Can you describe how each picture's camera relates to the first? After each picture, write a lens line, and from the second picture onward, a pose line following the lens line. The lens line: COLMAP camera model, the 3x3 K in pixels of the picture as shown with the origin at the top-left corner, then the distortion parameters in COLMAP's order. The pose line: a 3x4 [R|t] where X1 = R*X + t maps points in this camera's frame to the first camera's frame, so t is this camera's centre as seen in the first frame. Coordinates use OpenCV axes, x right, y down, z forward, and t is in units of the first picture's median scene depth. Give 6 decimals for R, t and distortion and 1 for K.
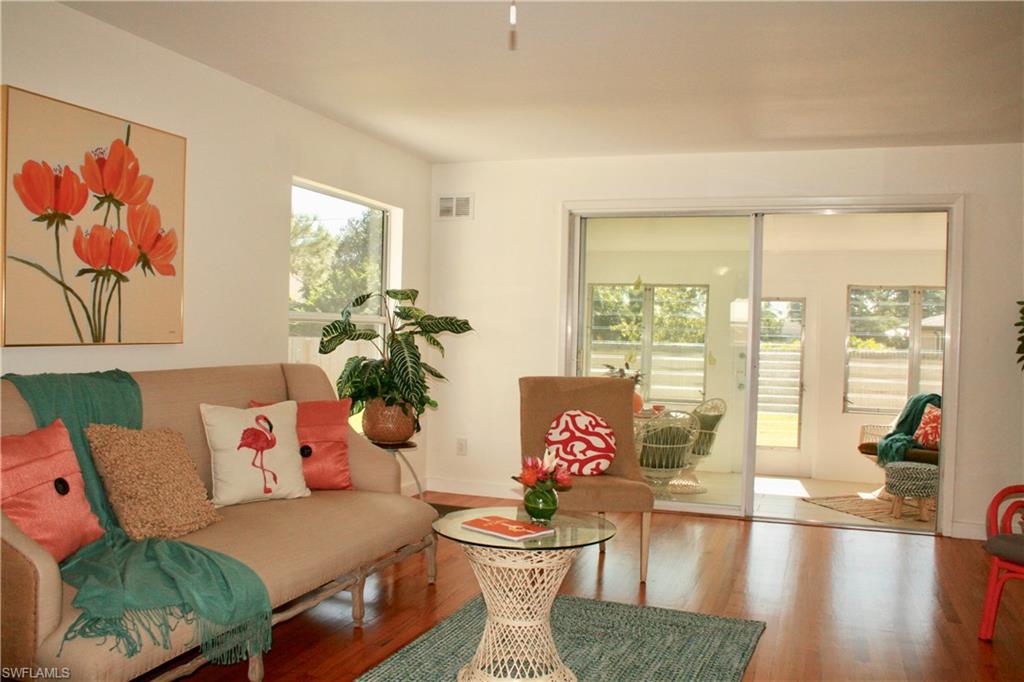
lens RADIAL K [[870.4, 0, 516.9], [0, 870.4, 357.0], [0, 0, 1]] dist [-0.143598, 0.103335]
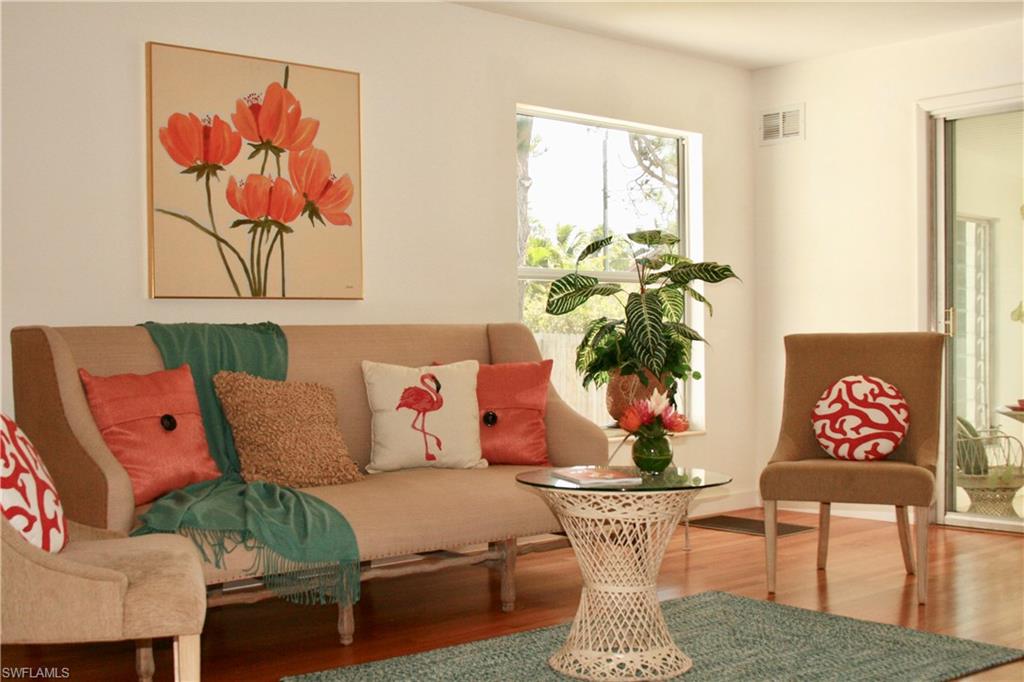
lens RADIAL K [[1297.9, 0, 516.1], [0, 1297.9, 343.4], [0, 0, 1]] dist [-0.041977, 0.000000]
pose [[0.883782, -0.030254, -0.466921, 0.419684], [0.016158, 0.999286, -0.034165, 0.085501], [0.467621, 0.022650, 0.883639, -0.149191]]
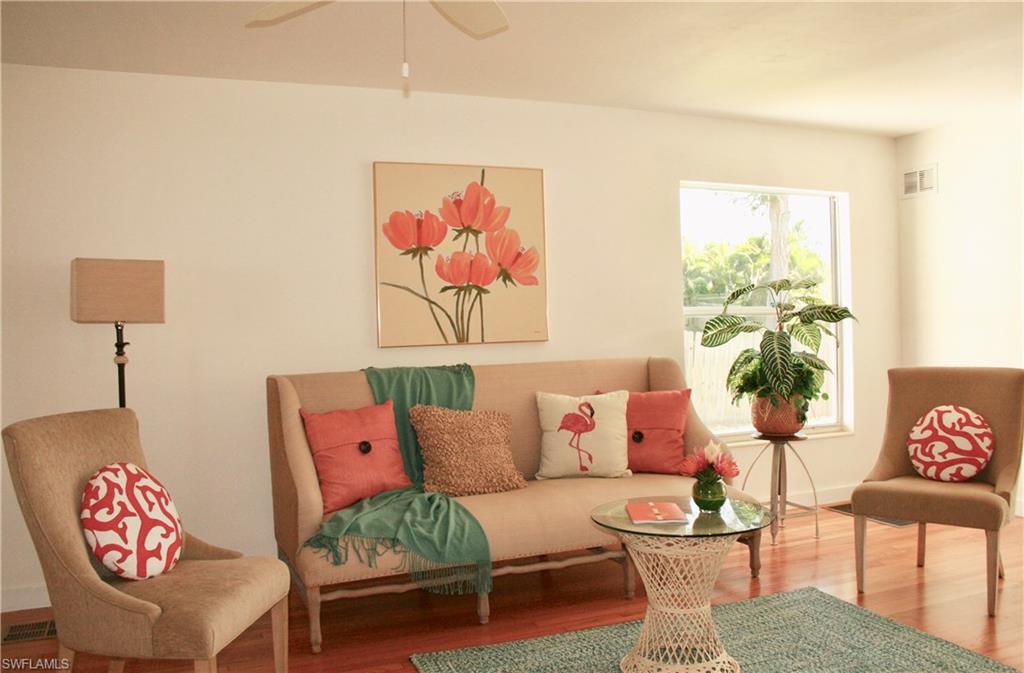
lens RADIAL K [[886.7, 0, 515.9], [0, 886.7, 337.5], [0, 0, 1]] dist [-0.135347, 0.089714]
pose [[0.684876, -0.029298, -0.728070, 0.509318], [0.017805, 0.999566, -0.023475, 0.007698], [0.728442, 0.003114, 0.685100, 0.128067]]
